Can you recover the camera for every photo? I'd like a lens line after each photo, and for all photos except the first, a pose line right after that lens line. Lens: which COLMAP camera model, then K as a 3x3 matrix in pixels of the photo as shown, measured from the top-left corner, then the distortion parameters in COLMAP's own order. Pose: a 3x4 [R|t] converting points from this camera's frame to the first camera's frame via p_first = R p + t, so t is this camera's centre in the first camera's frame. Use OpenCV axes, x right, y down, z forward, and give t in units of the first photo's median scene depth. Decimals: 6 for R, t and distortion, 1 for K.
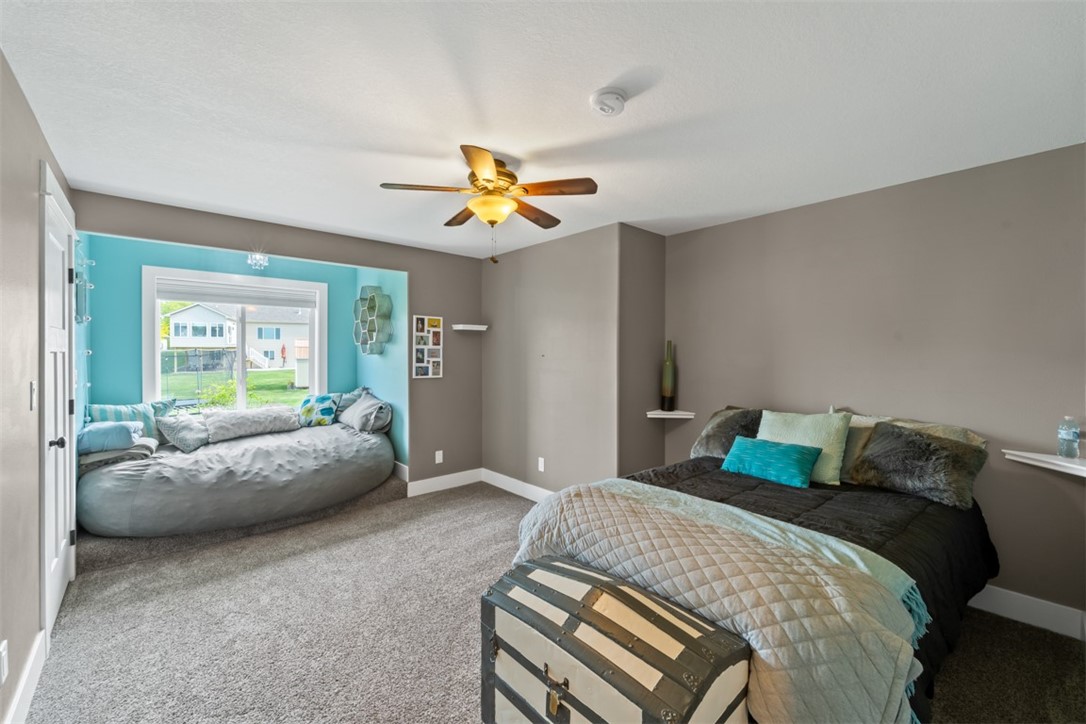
lens RADIAL K [[443.9, 0, 543.4], [0, 443.9, 354.3], [0, 0, 1]] dist [0.000695, -0.000276]
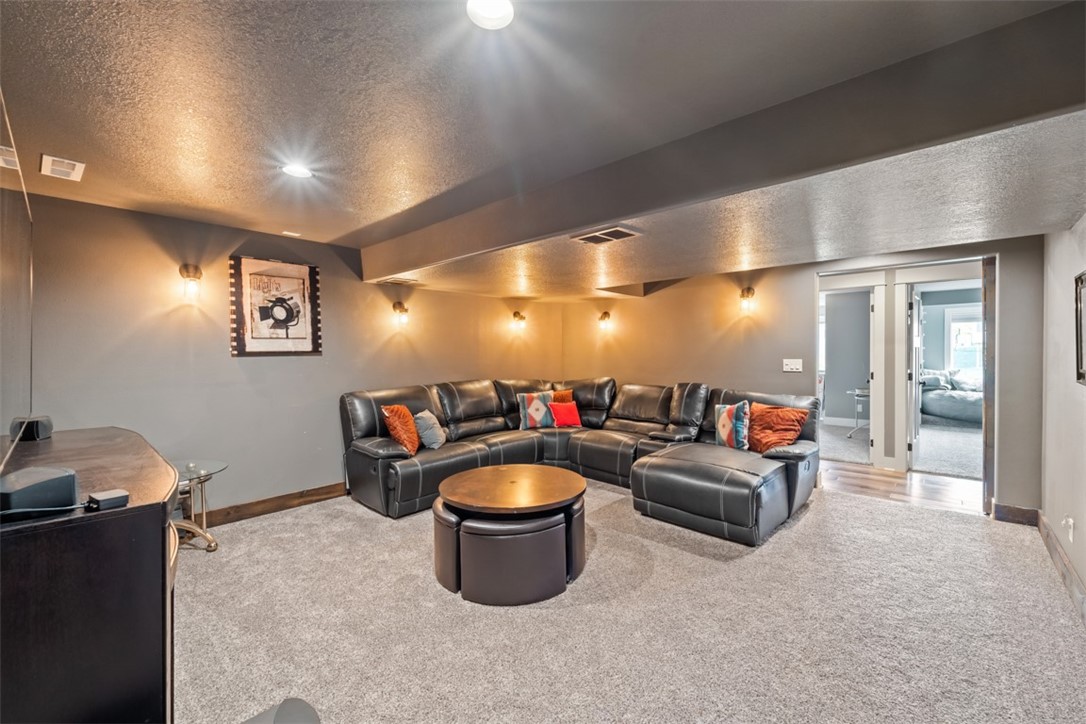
lens RADIAL K [[443.9, 0, 548.0], [0, 443.9, 353.4], [0, 0, 1]] dist [0.000695, -0.000276]
pose [[0.104049, 0.001363, -0.994571, 1.357124], [-0.001194, 0.999999, 0.001245, 0.024084], [0.994571, 0.001058, 0.104051, -1.486169]]
